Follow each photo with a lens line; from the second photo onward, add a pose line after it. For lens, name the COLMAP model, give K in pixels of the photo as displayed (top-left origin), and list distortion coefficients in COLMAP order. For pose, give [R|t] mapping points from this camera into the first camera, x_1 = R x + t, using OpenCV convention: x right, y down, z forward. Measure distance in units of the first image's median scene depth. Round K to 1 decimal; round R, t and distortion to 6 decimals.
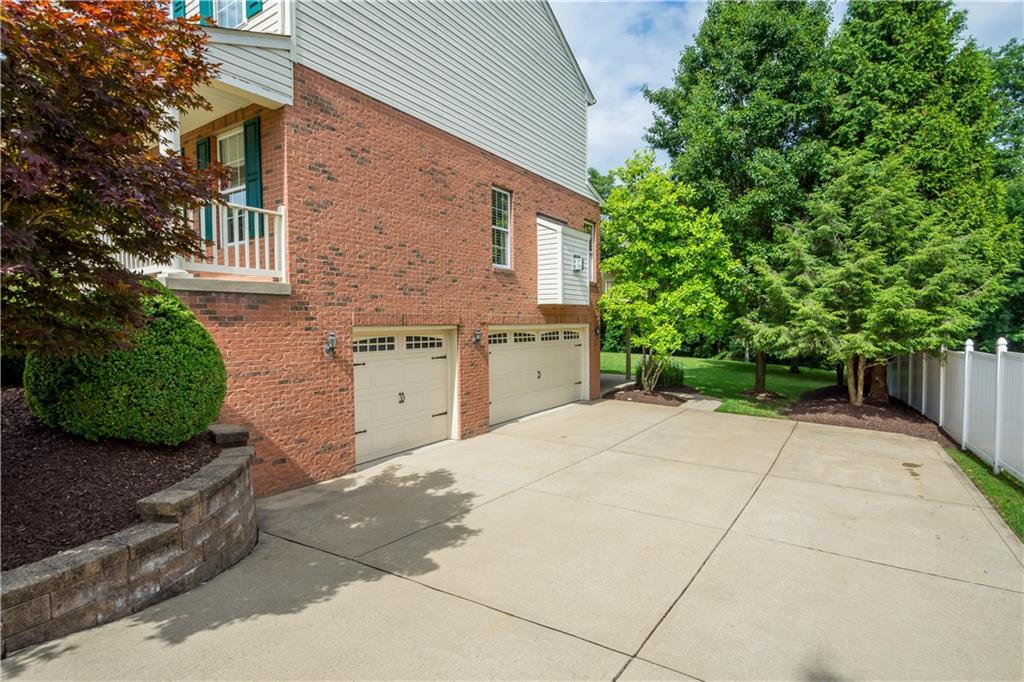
lens RADIAL K [[512.0, 0, 512.0], [0, 512.0, 341.0], [0, 0, 1]] dist [0.000874, 0.000109]
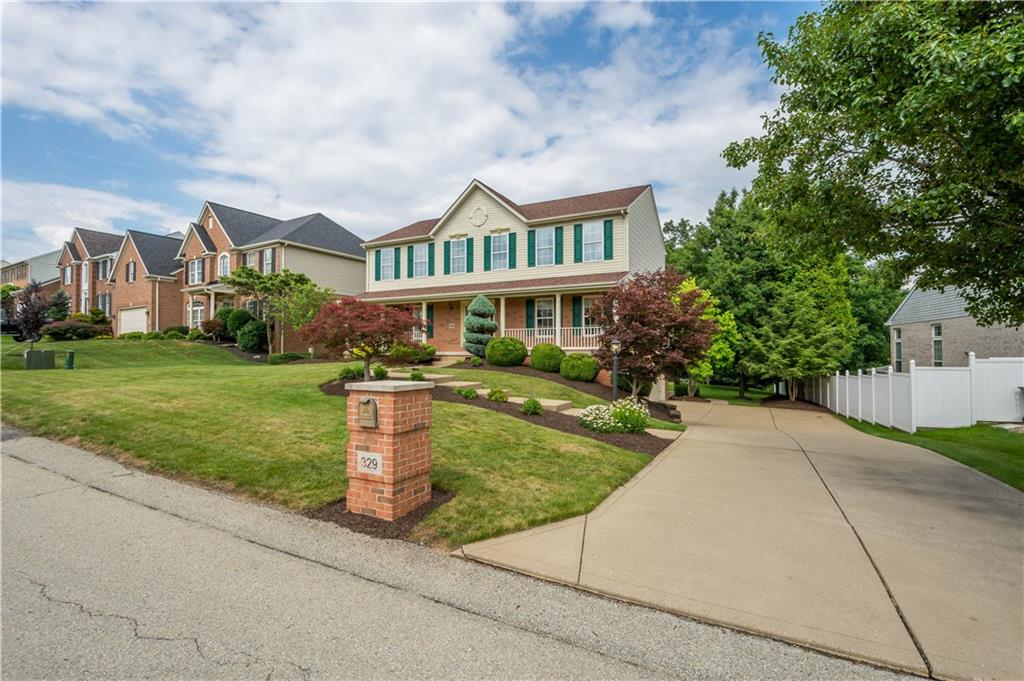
lens RADIAL K [[464.9, 0, 512.0], [0, 464.9, 340.5], [0, 0, 1]] dist [-0.000535, -0.000158]
pose [[0.994466, 0.012542, 0.104304, -0.770225], [-0.005990, 0.998002, -0.062891, 0.001244], [-0.104884, 0.061918, 0.992555, -0.909409]]
